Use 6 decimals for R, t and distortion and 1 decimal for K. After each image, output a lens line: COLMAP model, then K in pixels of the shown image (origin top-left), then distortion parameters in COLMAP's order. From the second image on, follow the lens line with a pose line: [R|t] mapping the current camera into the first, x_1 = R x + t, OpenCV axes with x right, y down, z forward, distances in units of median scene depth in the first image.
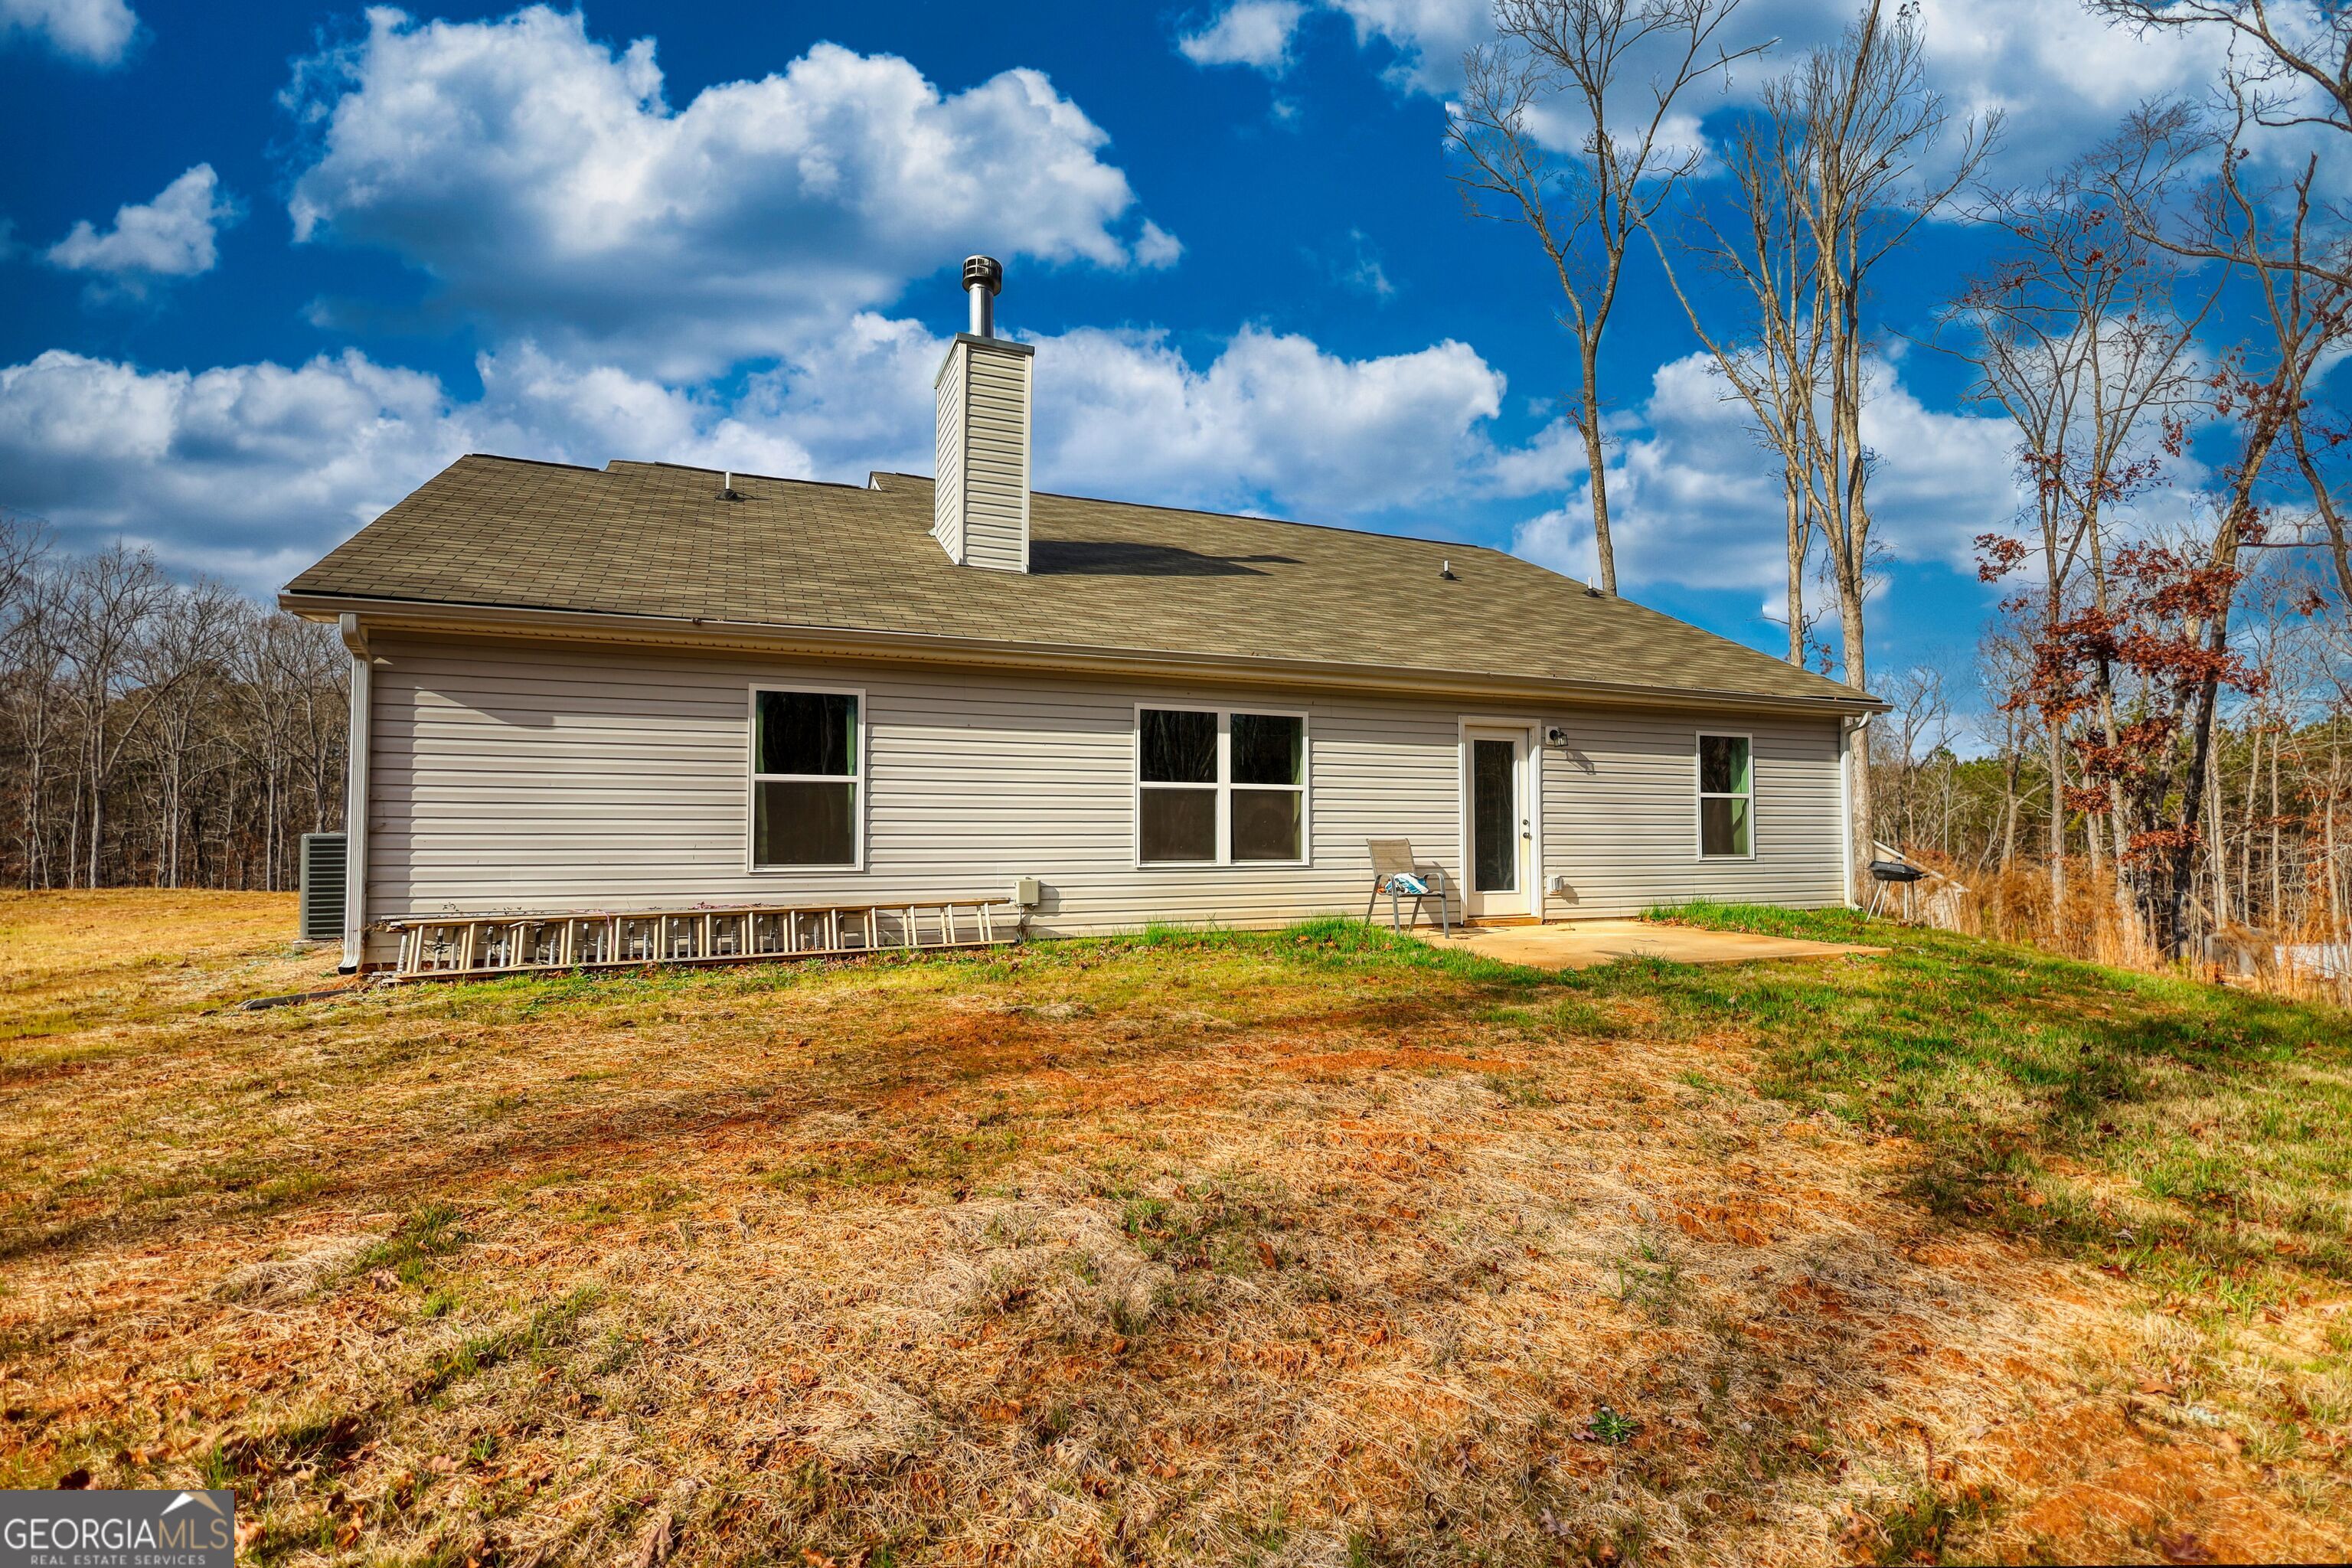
lens RADIAL K [[1071.6, 0, 1176.0], [0, 1071.6, 784.0], [0, 0, 1]] dist [0.000120, 0.000196]
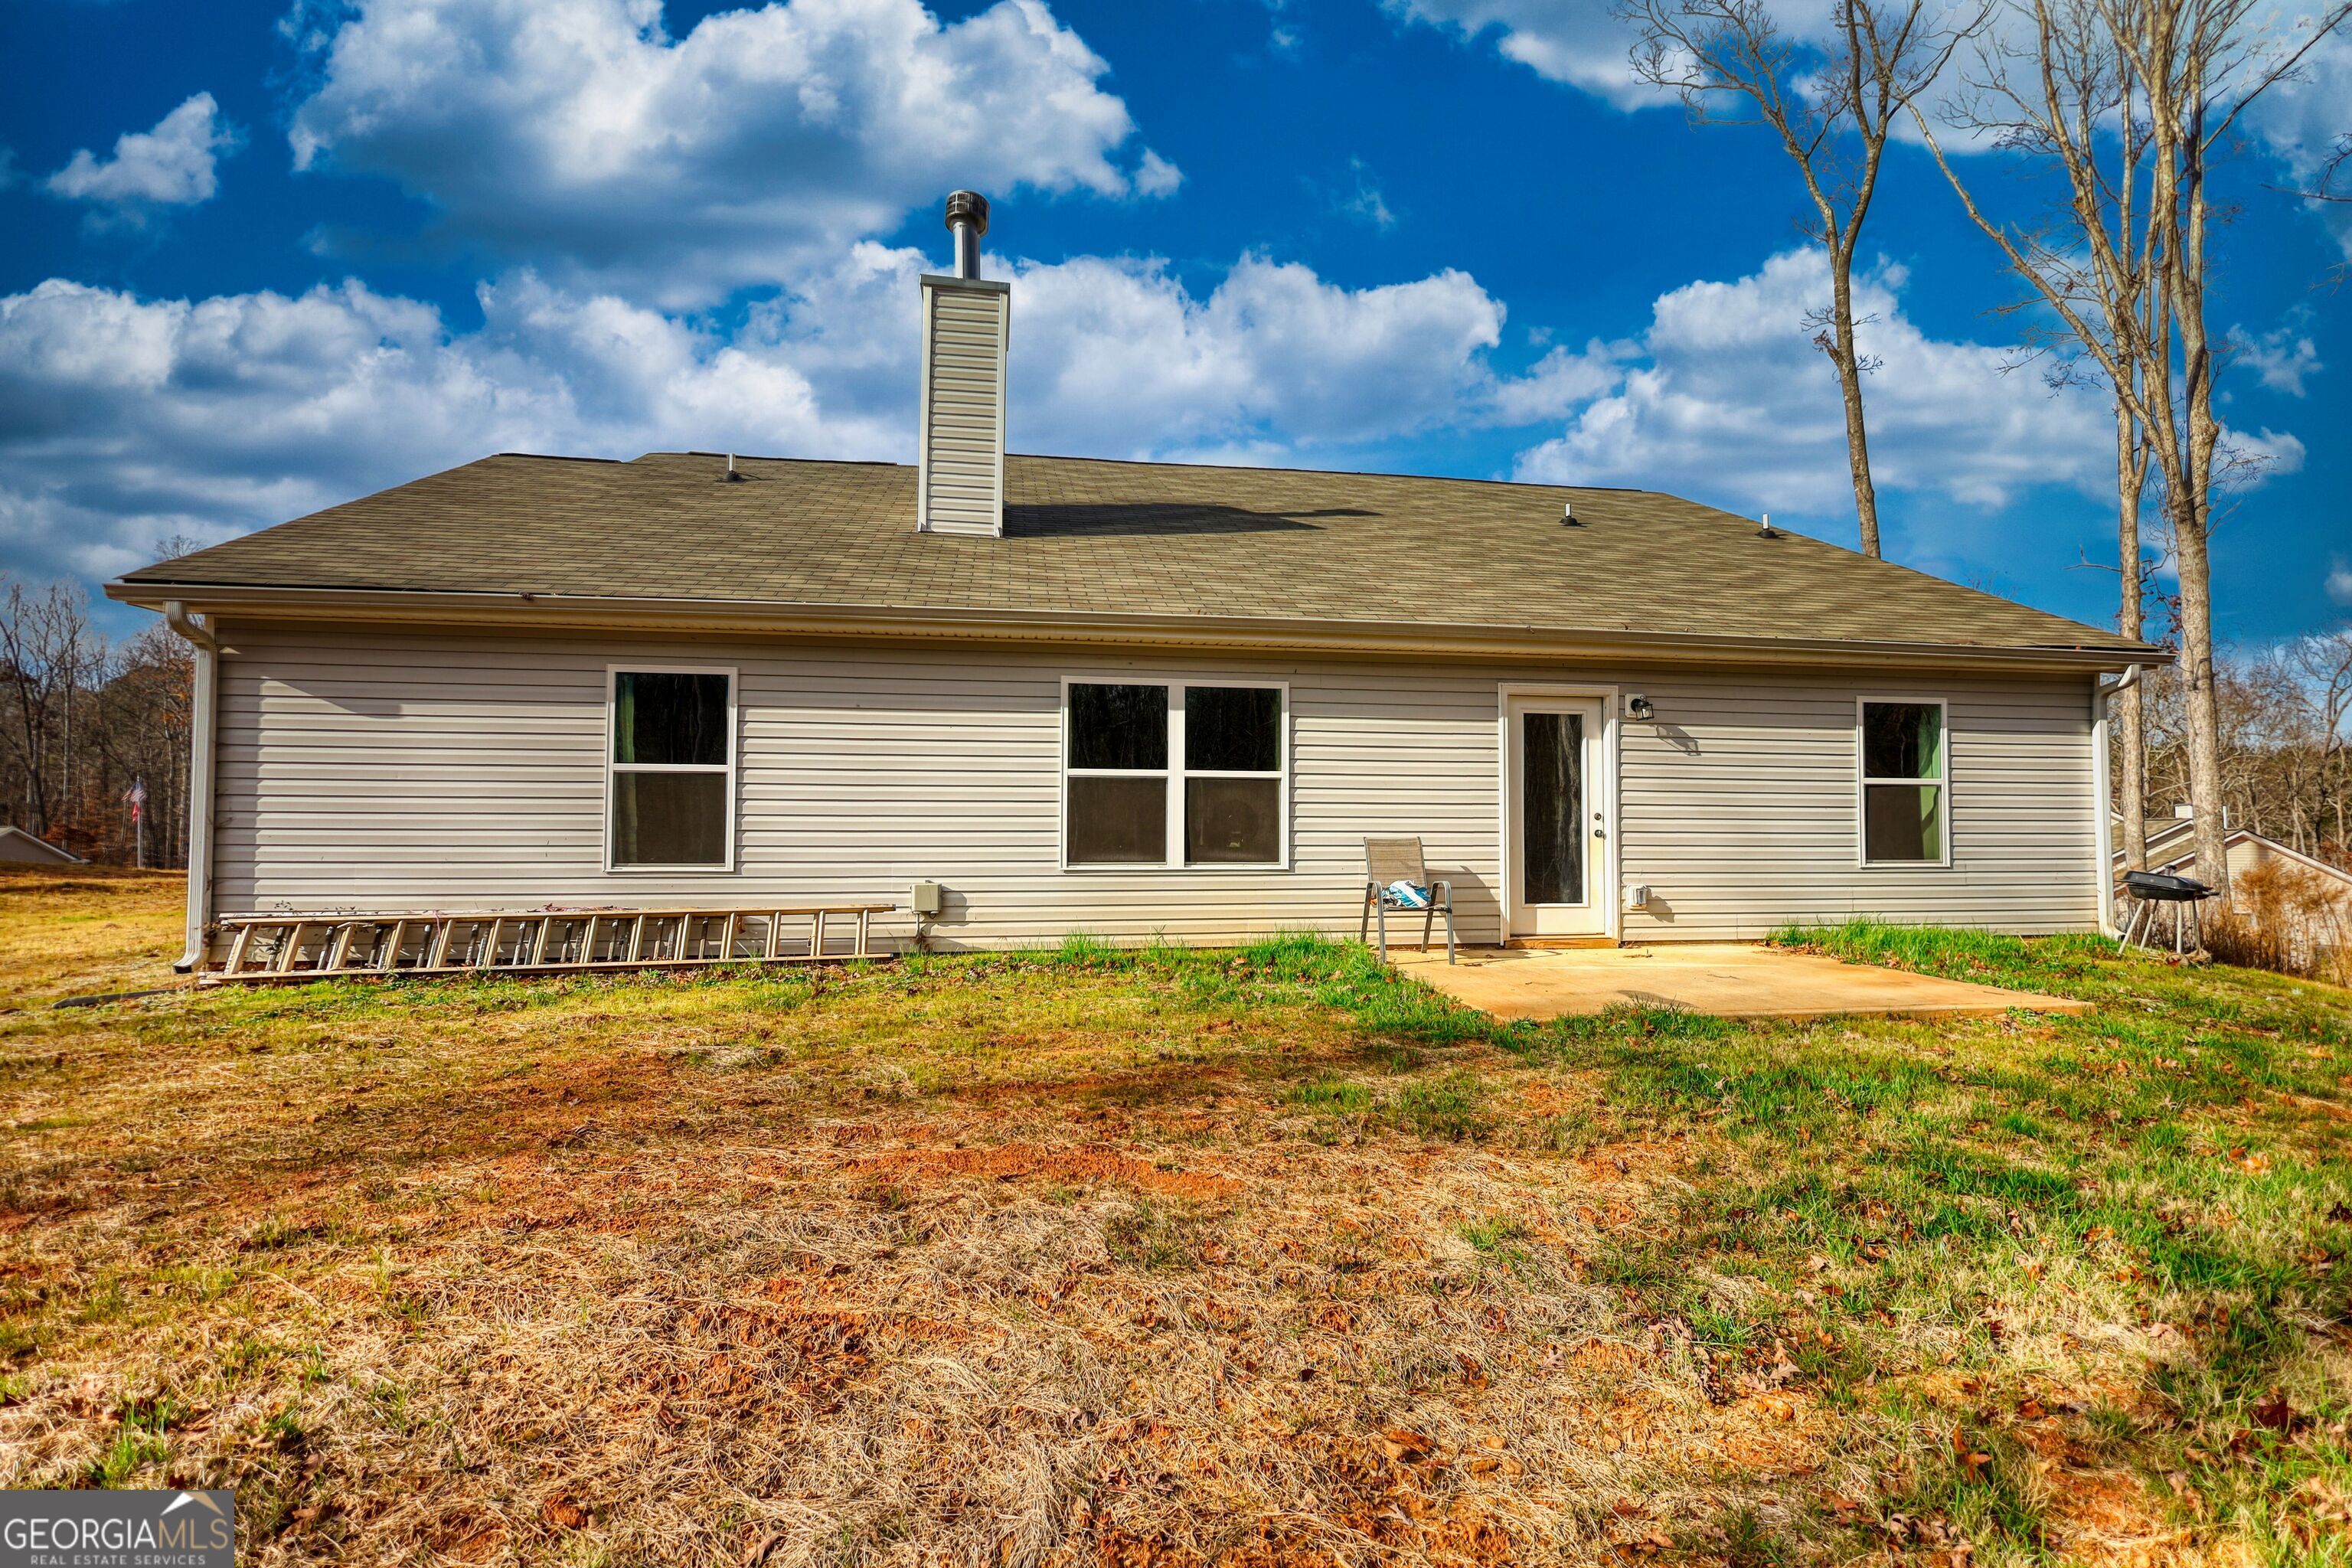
lens RADIAL K [[1071.6, 0, 1176.0], [0, 1071.6, 784.0], [0, 0, 1]] dist [0.000120, 0.000196]
pose [[0.973519, -0.006940, -0.228503, 0.234288], [0.008145, 0.999957, 0.004334, 0.006509], [0.228463, -0.006080, 0.973534, 0.187849]]
